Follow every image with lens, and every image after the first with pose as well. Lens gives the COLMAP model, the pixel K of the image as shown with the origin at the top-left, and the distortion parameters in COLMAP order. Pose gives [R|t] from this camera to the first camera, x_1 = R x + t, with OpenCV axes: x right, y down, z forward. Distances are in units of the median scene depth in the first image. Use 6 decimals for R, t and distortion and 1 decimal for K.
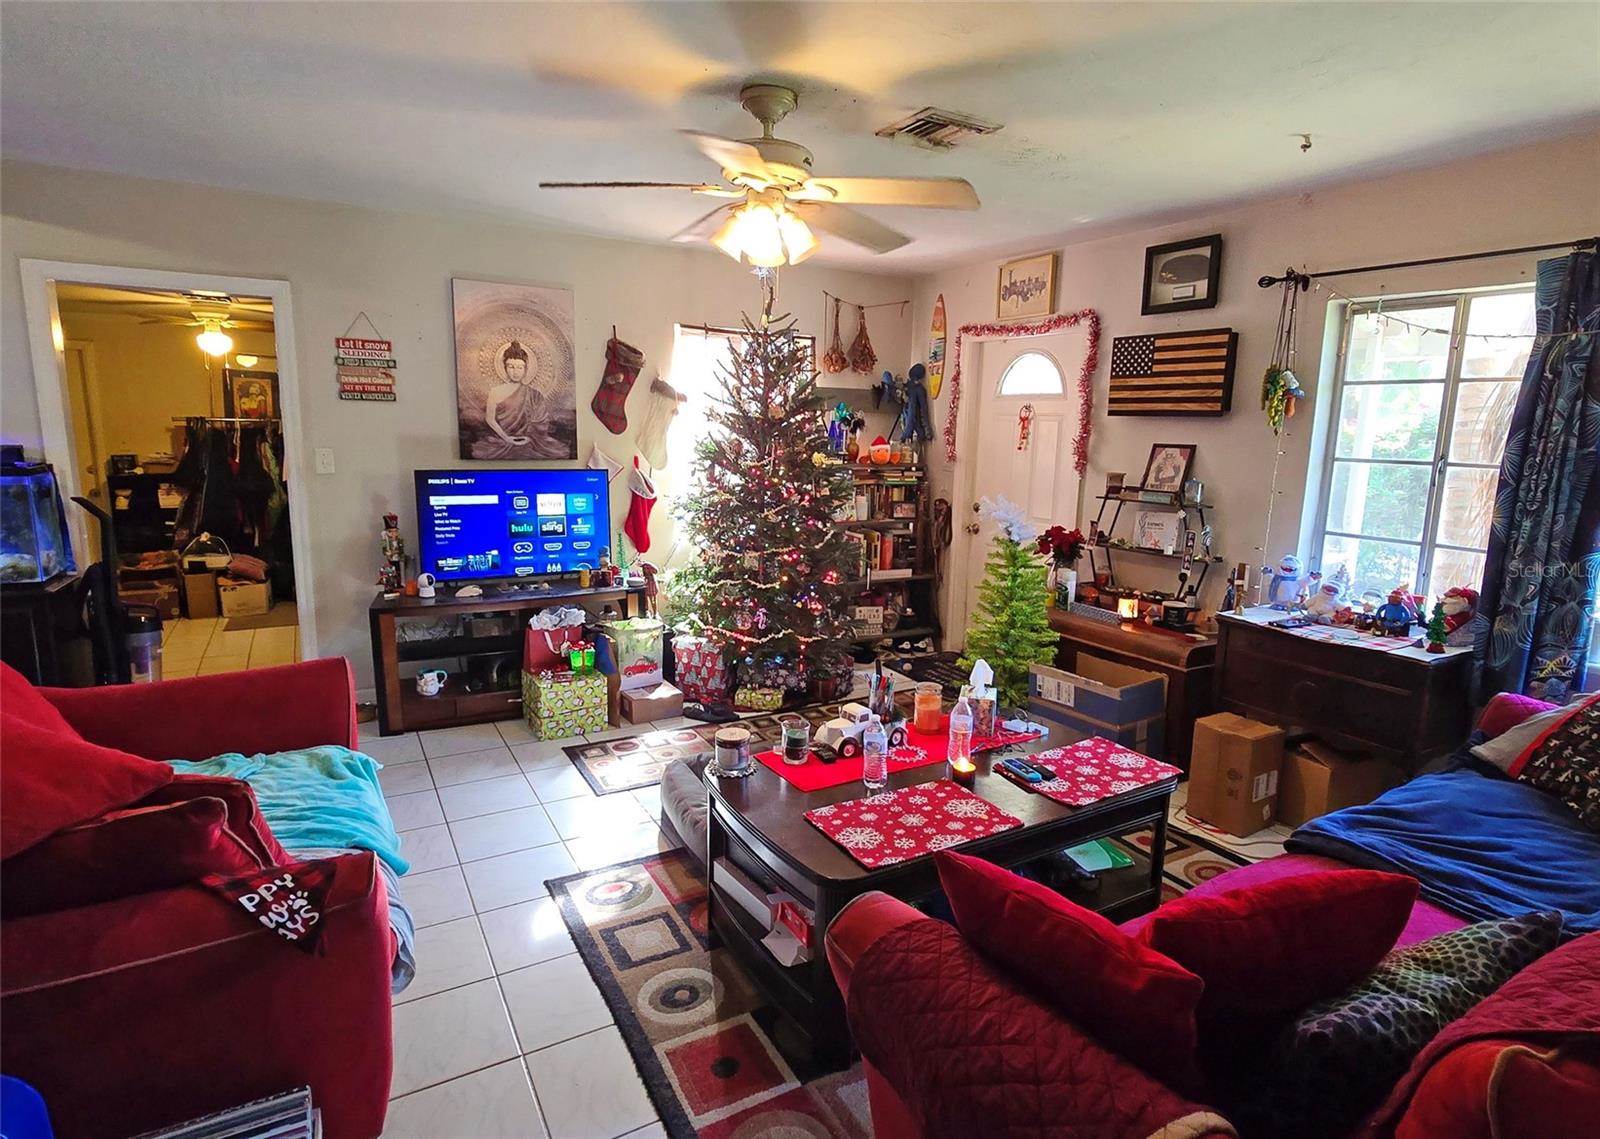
lens RADIAL K [[845.6, 0, 828.9], [0, 845.6, 577.9], [0, 0, 1]] dist [0.000907, -0.000091]
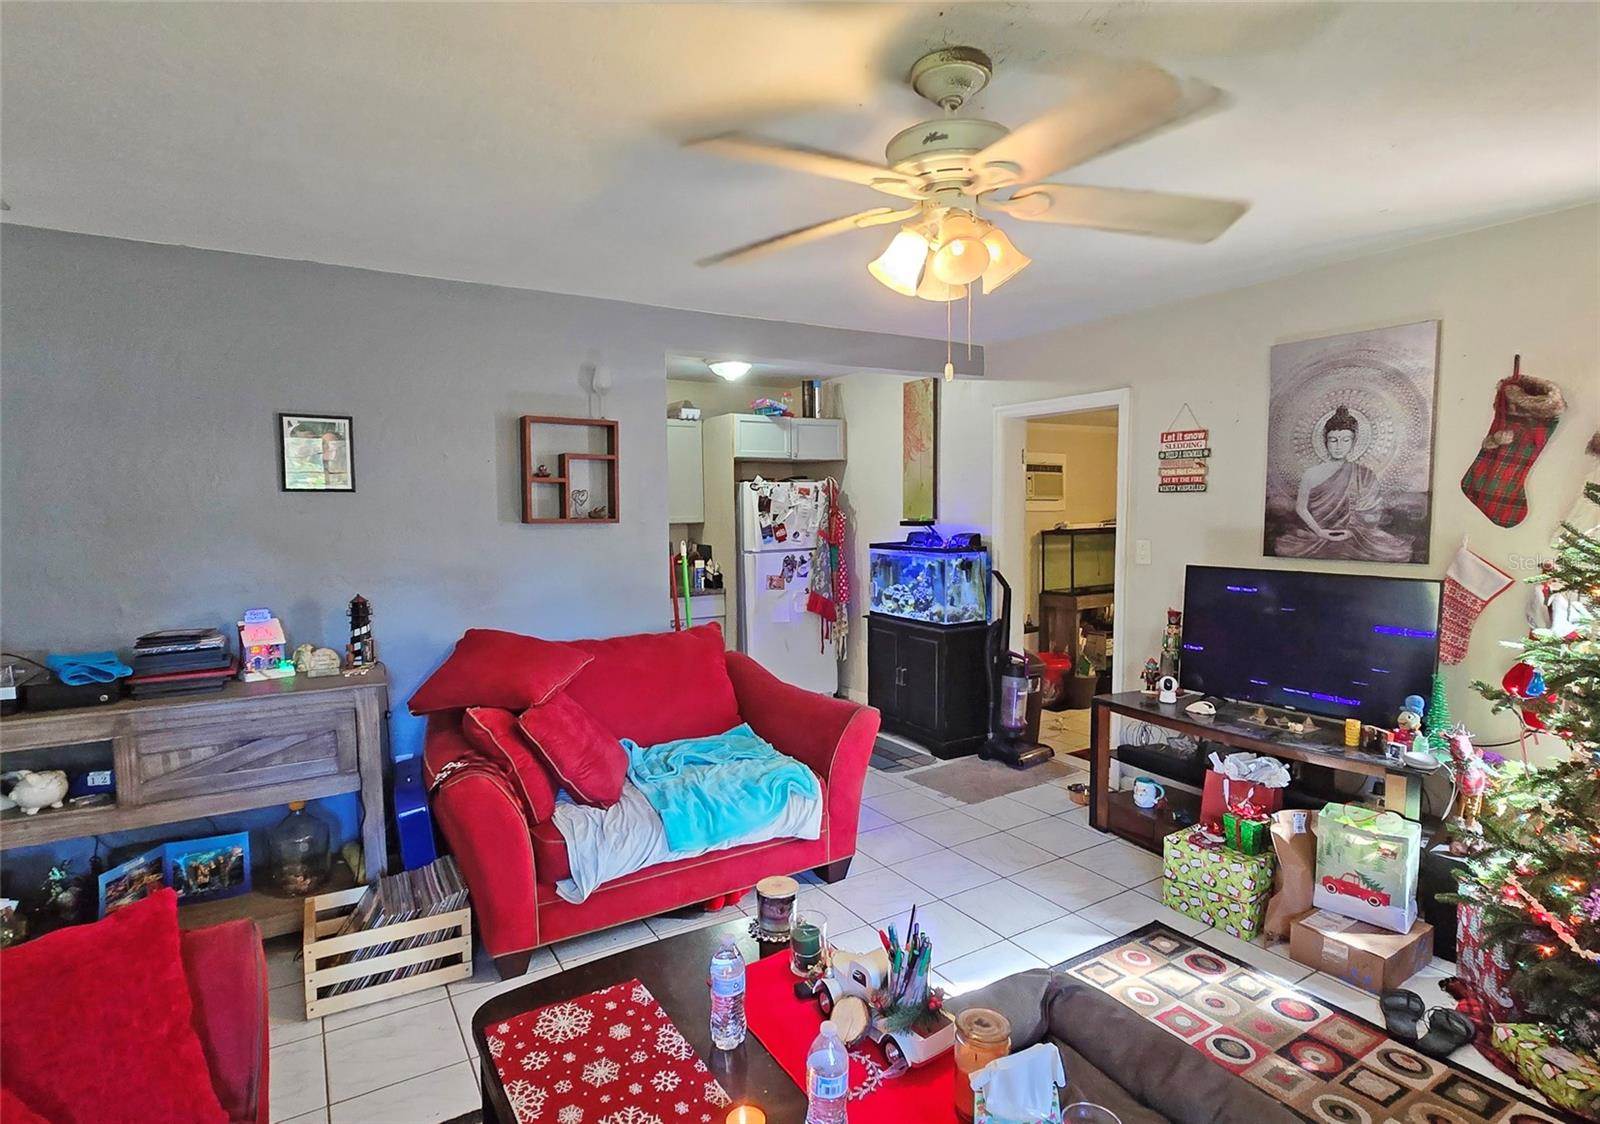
lens RADIAL K [[819.4, 0, 800.0], [0, 819.4, 562.0], [0, 0, 1]] dist [-0.009176, 0.000105]
pose [[0.019208, 0.043237, -0.998880, 0.365740], [-0.169662, 0.984716, 0.039361, -0.087367], [0.985315, 0.168716, 0.026250, 0.520709]]
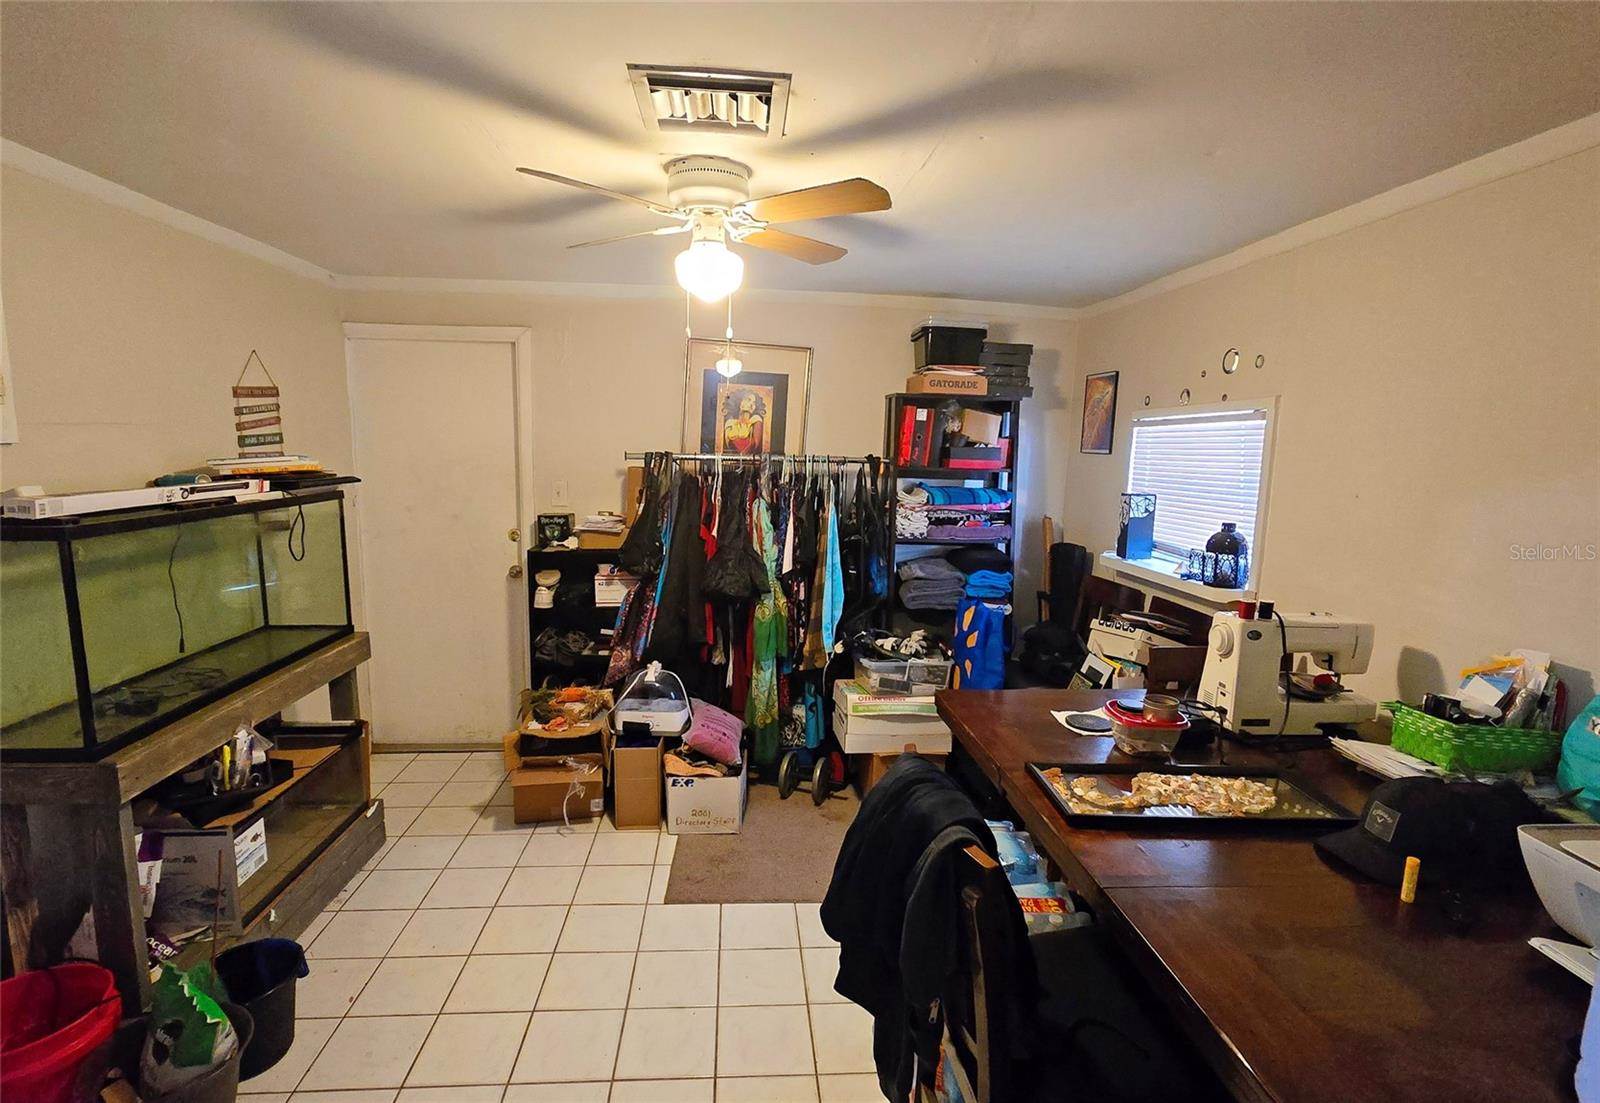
lens RADIAL K [[782.3, 0, 800.0], [0, 782.3, 551.5], [0, 0, 1]] dist [-0.000323, -0.000187]
pose [[0.894357, 0.058487, -0.443515, -0.639375], [-0.081755, 0.996089, -0.033503, -0.170747], [0.439821, 0.066223, 0.895641, 0.862308]]
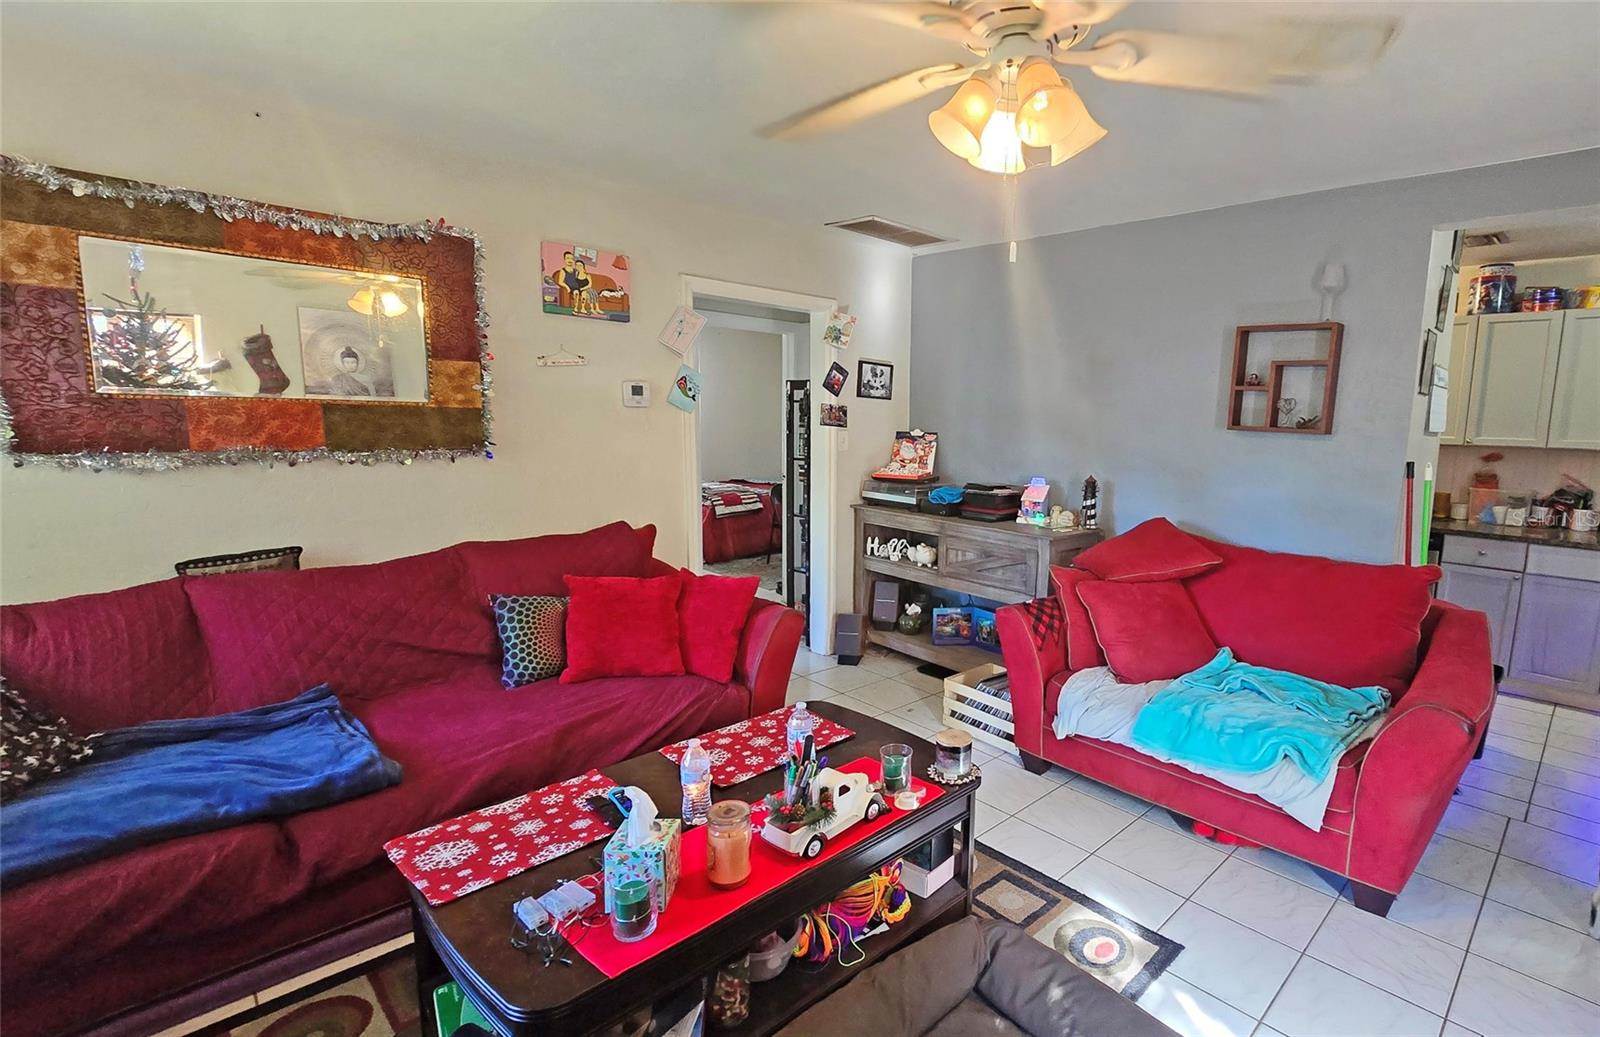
lens RADIAL K [[758.6, 0, 932.7], [0, 758.6, 518.0], [0, 0, 1]] dist [-0.000655, -0.000051]
pose [[-0.956972, -0.009967, -0.290008, 0.086661], [-0.100584, 0.948843, 0.299298, -0.164434], [0.272189, 0.315590, -0.909019, 0.927837]]
